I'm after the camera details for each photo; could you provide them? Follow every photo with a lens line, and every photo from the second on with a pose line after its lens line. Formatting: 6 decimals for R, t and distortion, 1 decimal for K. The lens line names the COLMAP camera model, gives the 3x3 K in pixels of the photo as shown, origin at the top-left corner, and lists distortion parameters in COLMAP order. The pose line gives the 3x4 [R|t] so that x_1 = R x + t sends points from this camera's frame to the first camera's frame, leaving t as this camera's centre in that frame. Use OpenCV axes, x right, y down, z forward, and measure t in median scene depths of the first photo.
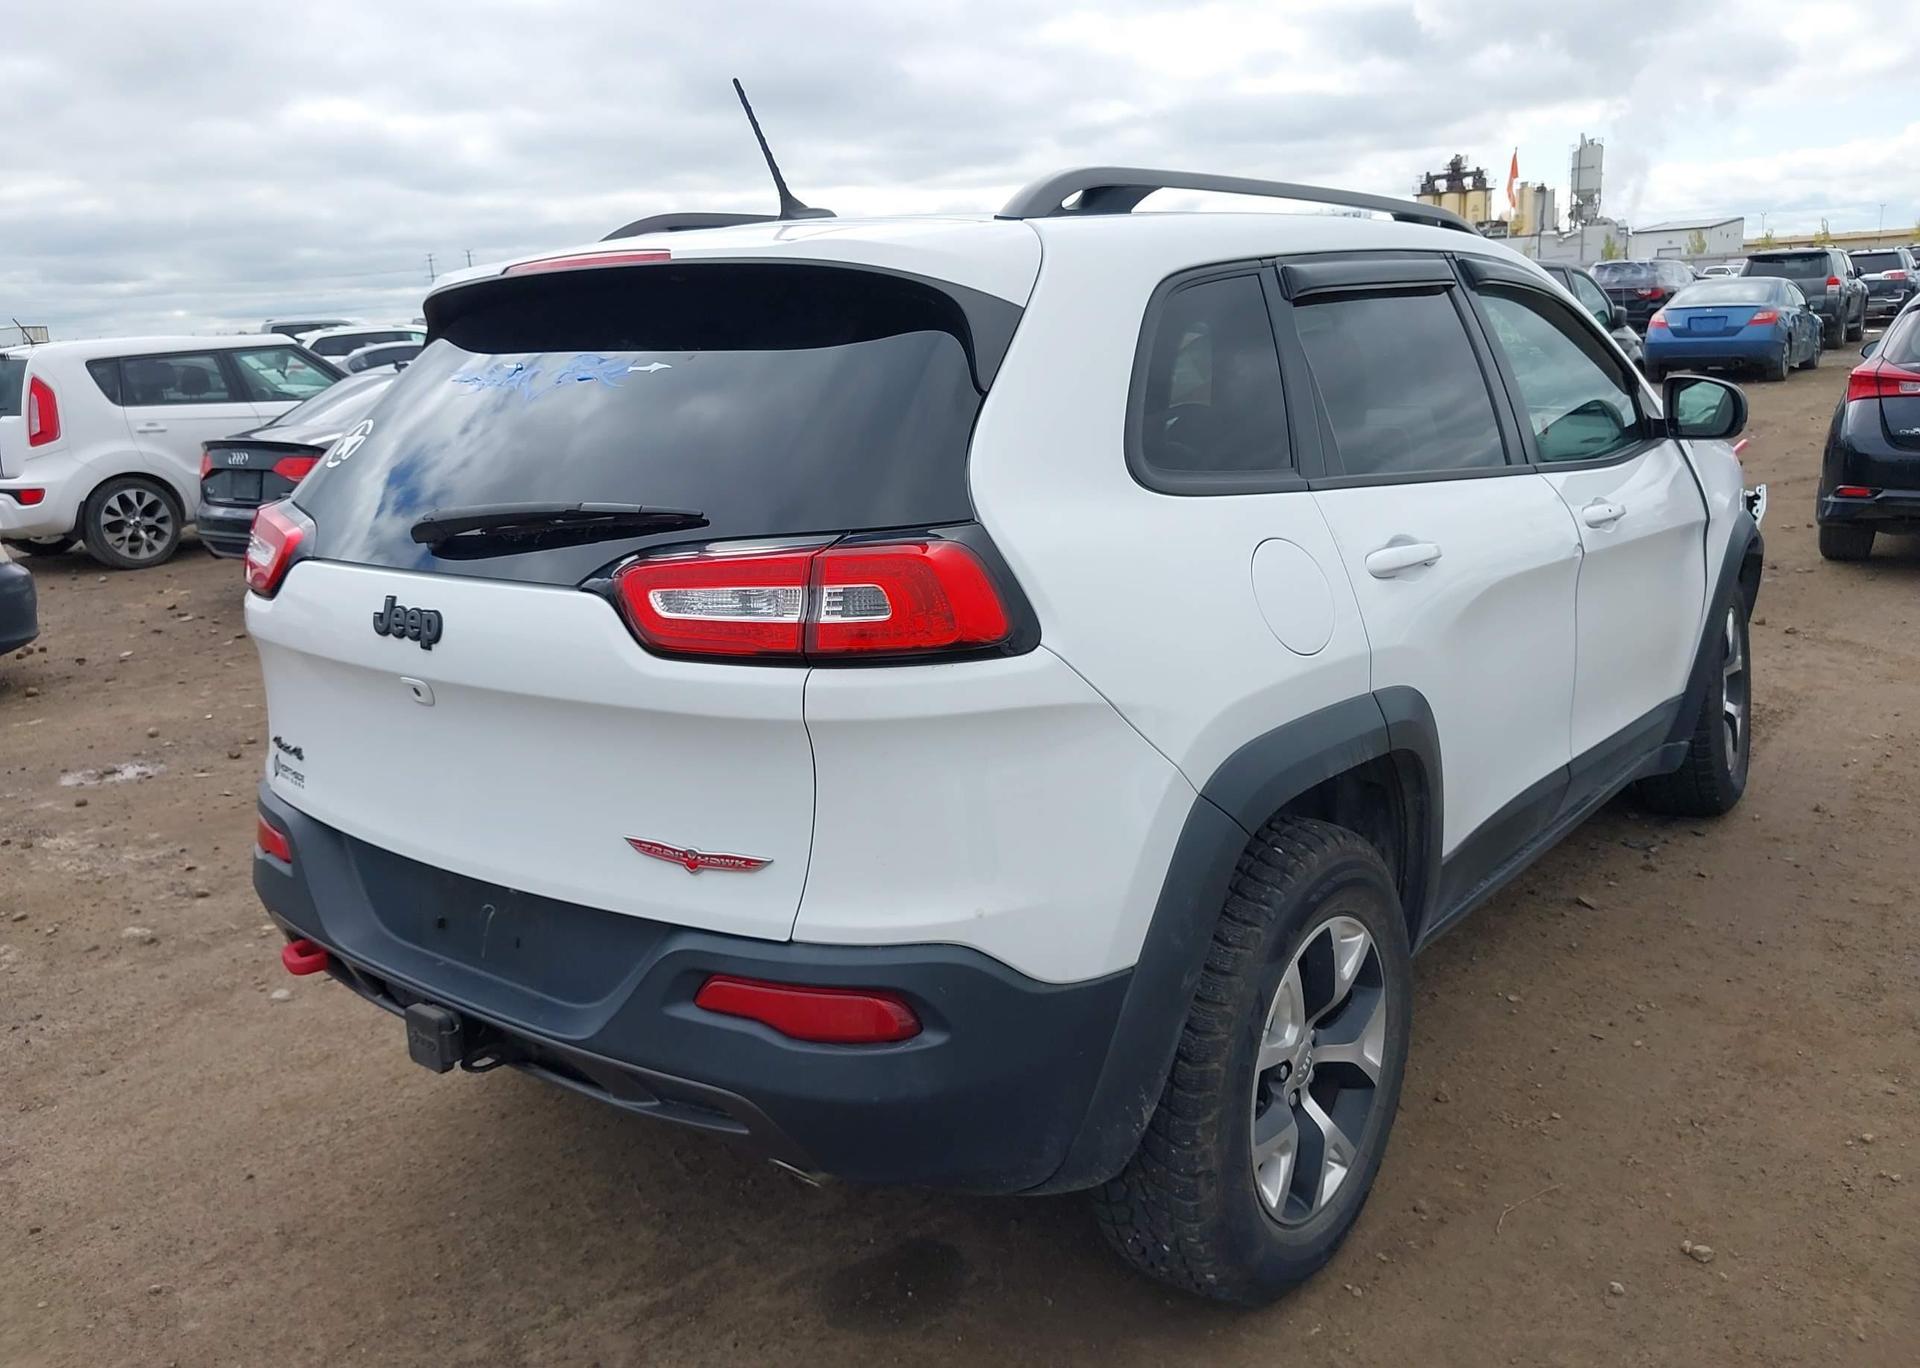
lens RADIAL K [[1515.9, 0, 960.0], [0, 1515.9, 684.0], [0, 0, 1]] dist [0.042661, -0.077825]
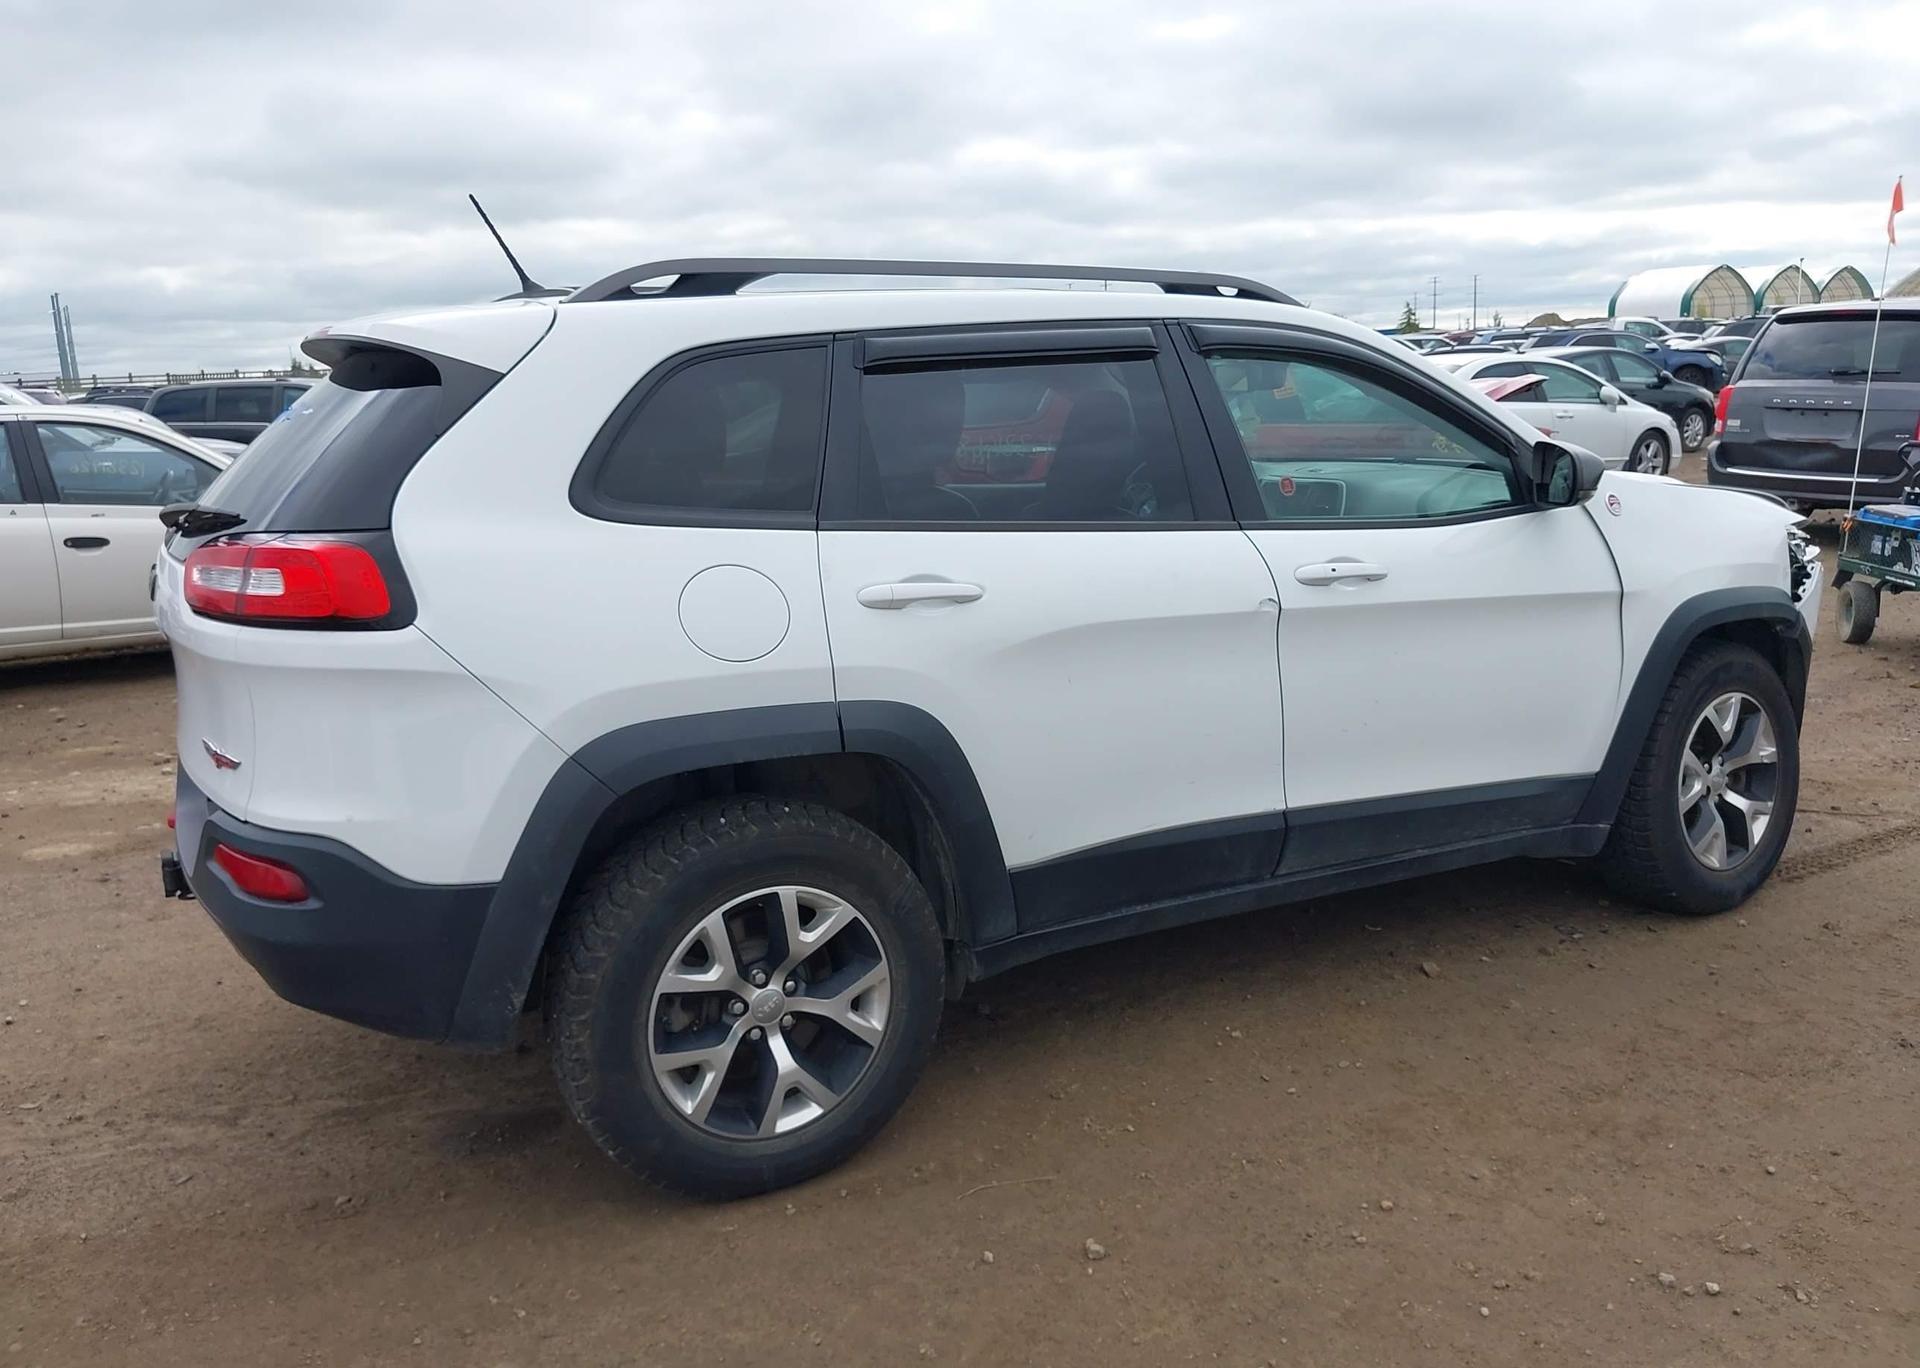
lens RADIAL K [[1529.2, 0, 960.0], [0, 1529.2, 684.0], [0, 0, 1]] dist [0.032095, -0.070846]
pose [[0.922459, 0.092346, -0.374889, 0.938166], [-0.099139, 0.995073, 0.001171, -0.022044], [0.373150, 0.036086, 0.927069, -0.072517]]
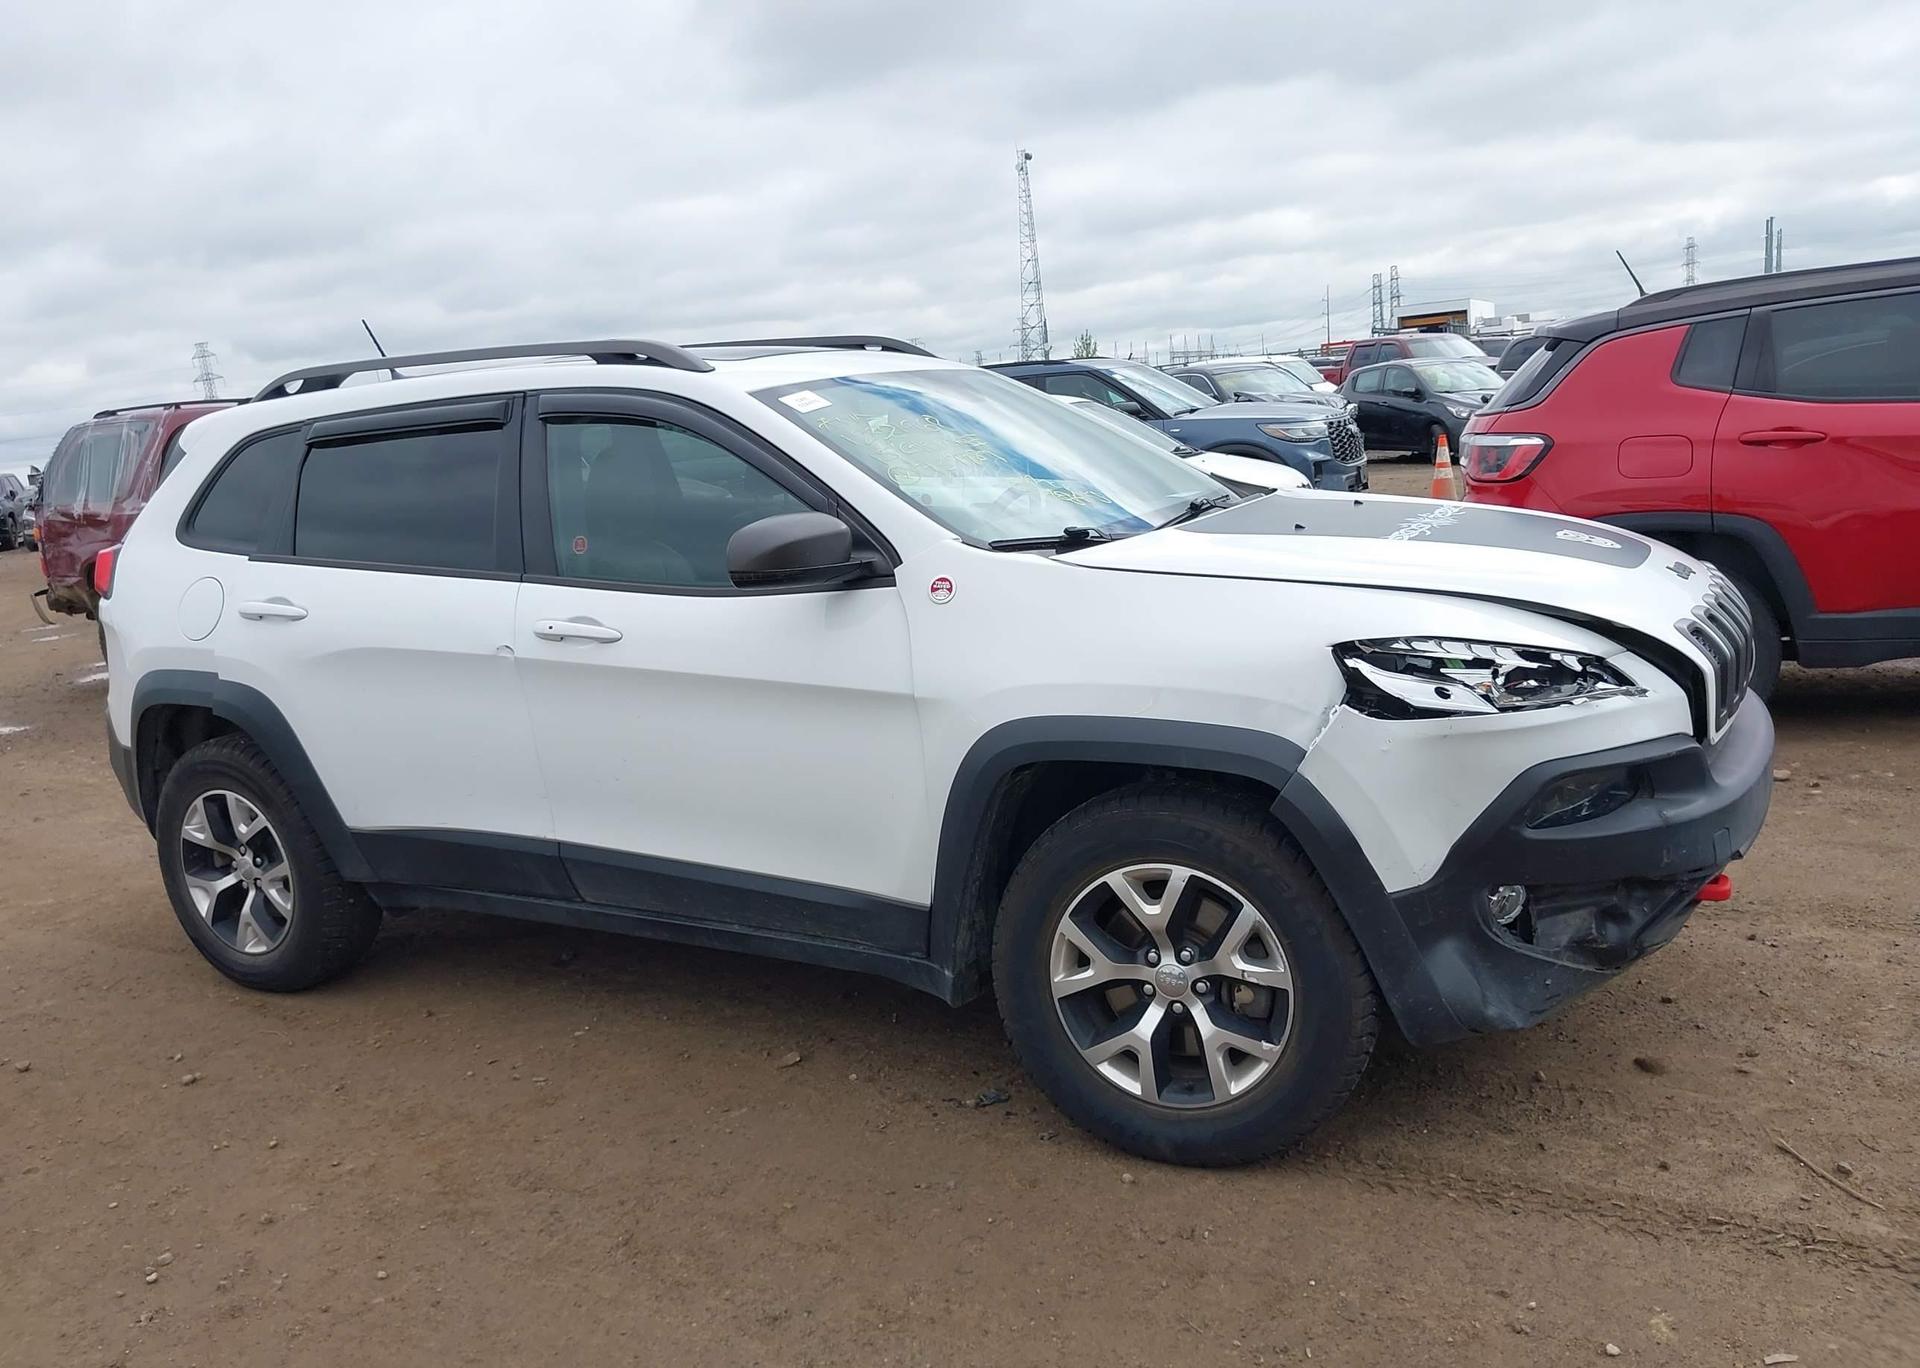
lens RADIAL K [[1551.4, 0, 960.0], [0, 1551.4, 684.0], [0, 0, 1]] dist [0.044187, -0.071852]
pose [[0.159553, 0.212358, -0.964078, 2.491518], [-0.156251, 0.969711, 0.187739, -0.527958], [0.974745, 0.120684, 0.187902, 1.731544]]
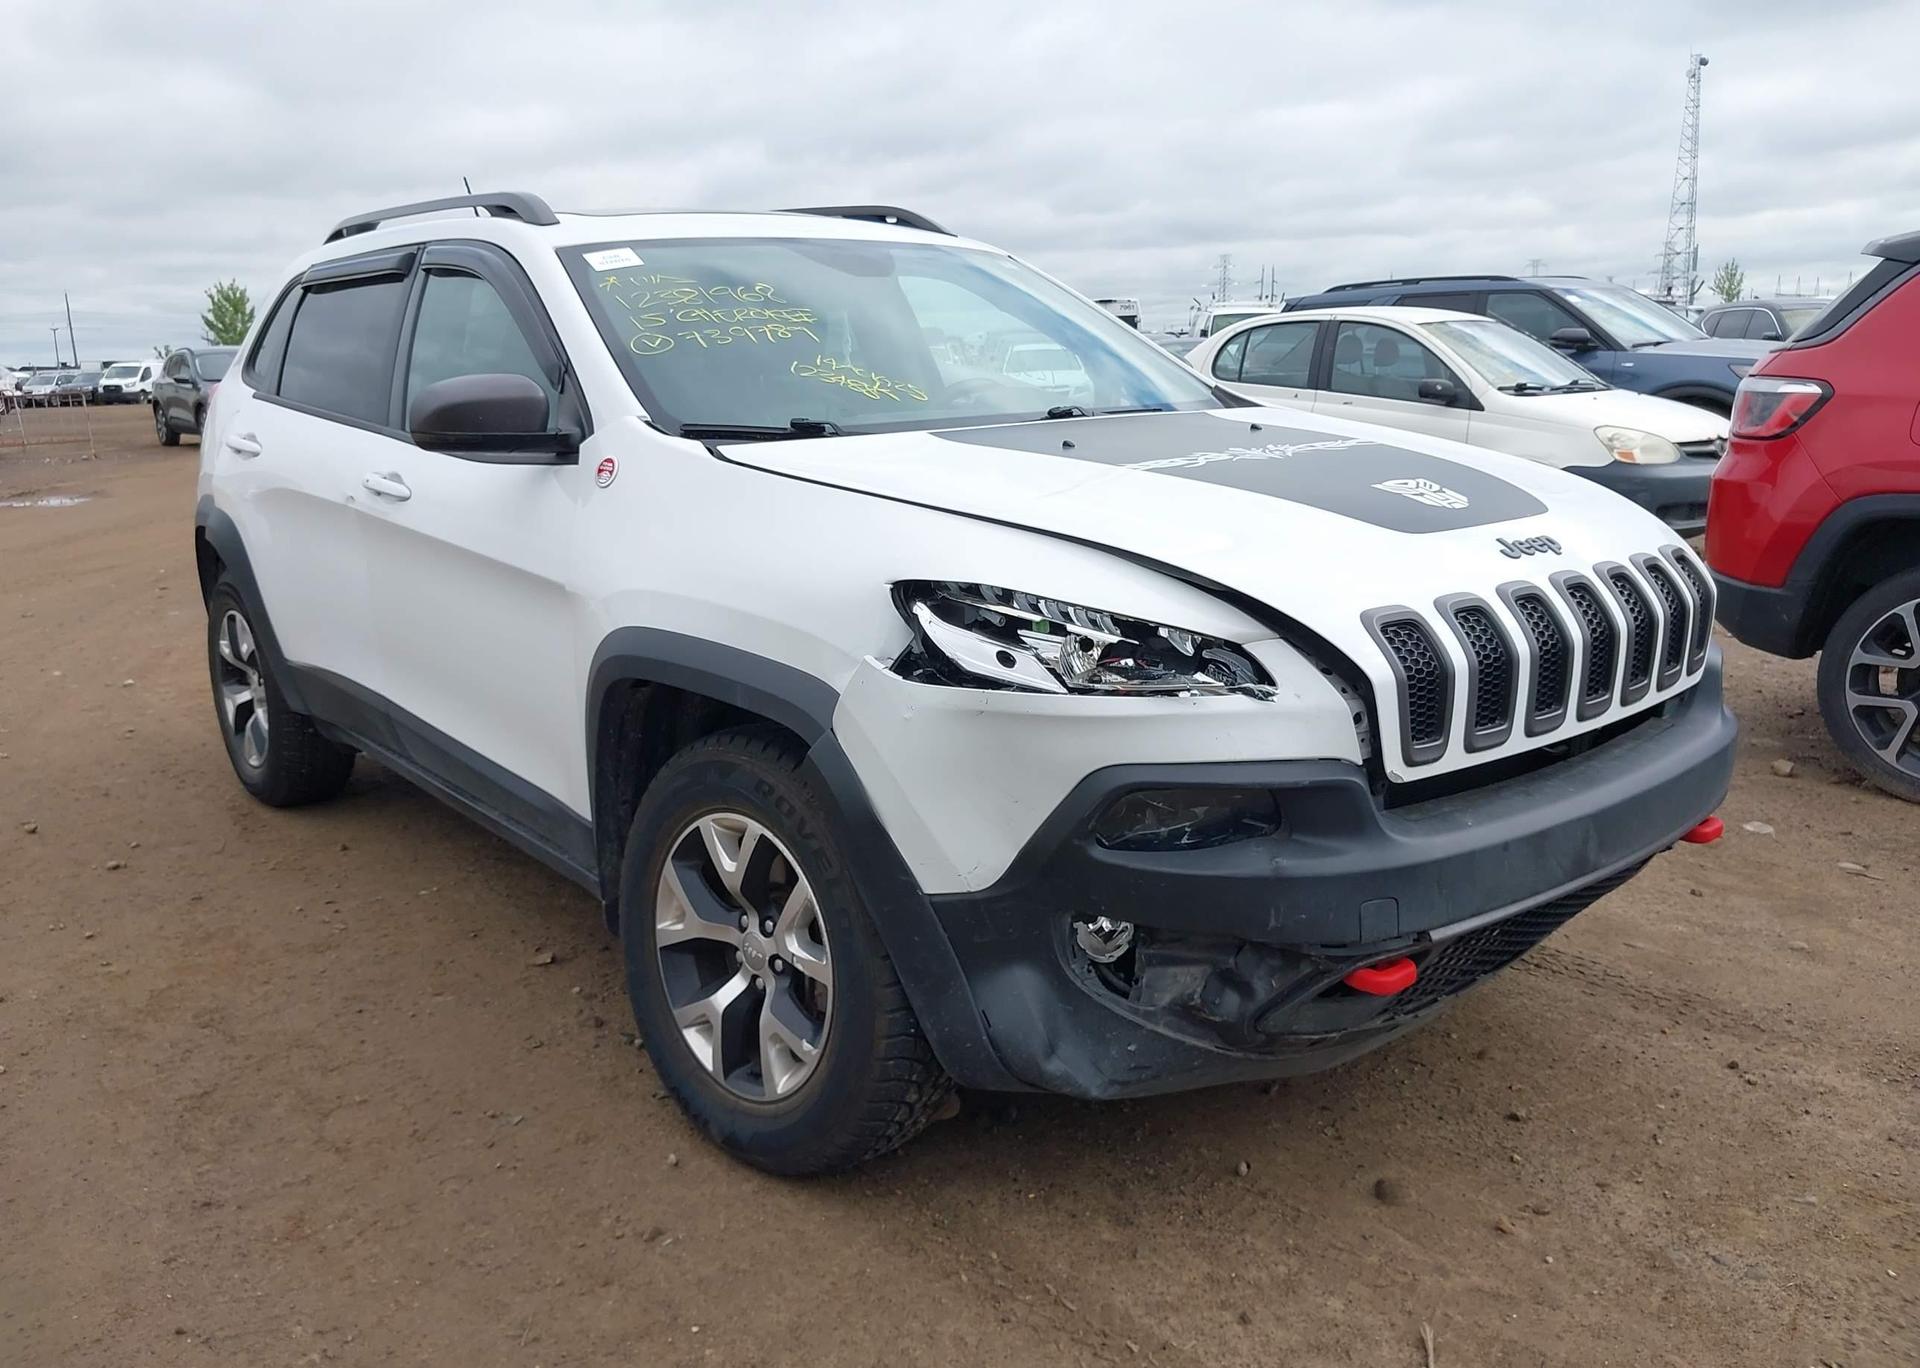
lens RADIAL K [[1551.4, 0, 960.0], [0, 1551.4, 684.0], [0, 0, 1]] dist [0.044187, -0.071852]
pose [[-0.221153, 0.258388, -0.940387, 2.256136], [-0.198225, 0.932224, 0.302763, -0.634738], [0.954881, 0.253365, -0.154945, 2.565403]]
